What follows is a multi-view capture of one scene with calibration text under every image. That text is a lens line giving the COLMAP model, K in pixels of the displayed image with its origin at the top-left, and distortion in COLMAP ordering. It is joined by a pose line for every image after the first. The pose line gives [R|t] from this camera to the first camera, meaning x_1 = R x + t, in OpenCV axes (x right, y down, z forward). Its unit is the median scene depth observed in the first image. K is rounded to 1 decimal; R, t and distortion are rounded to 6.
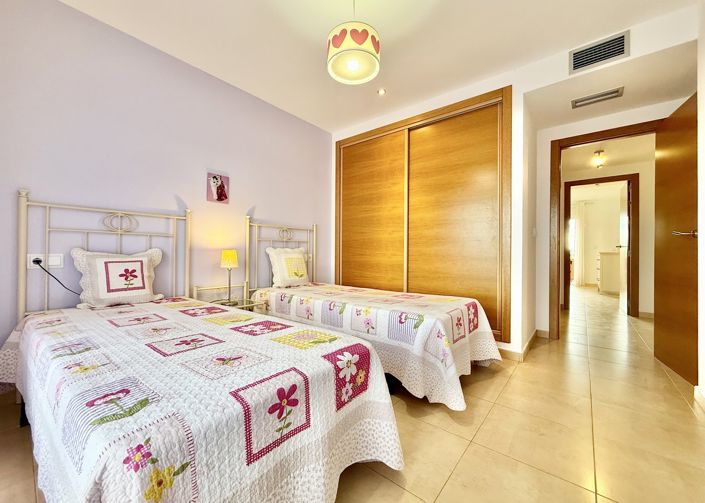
lens RADIAL K [[283.1, 0, 352.5], [0, 283.1, 251.5], [0, 0, 1]] dist [-0.000356, -0.000005]
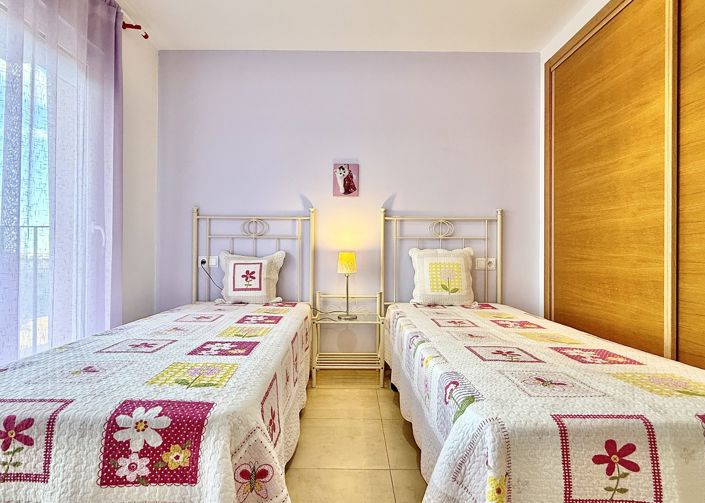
lens RADIAL K [[353.5, 0, 341.6], [0, 353.5, 253.5], [0, 0, 1]] dist [-0.000891, 0.000134]
pose [[0.628850, -0.004644, -0.777513, 0.390883], [0.002355, 0.999989, -0.004068, 0.003232], [0.777523, 0.000727, 0.628854, 0.365950]]
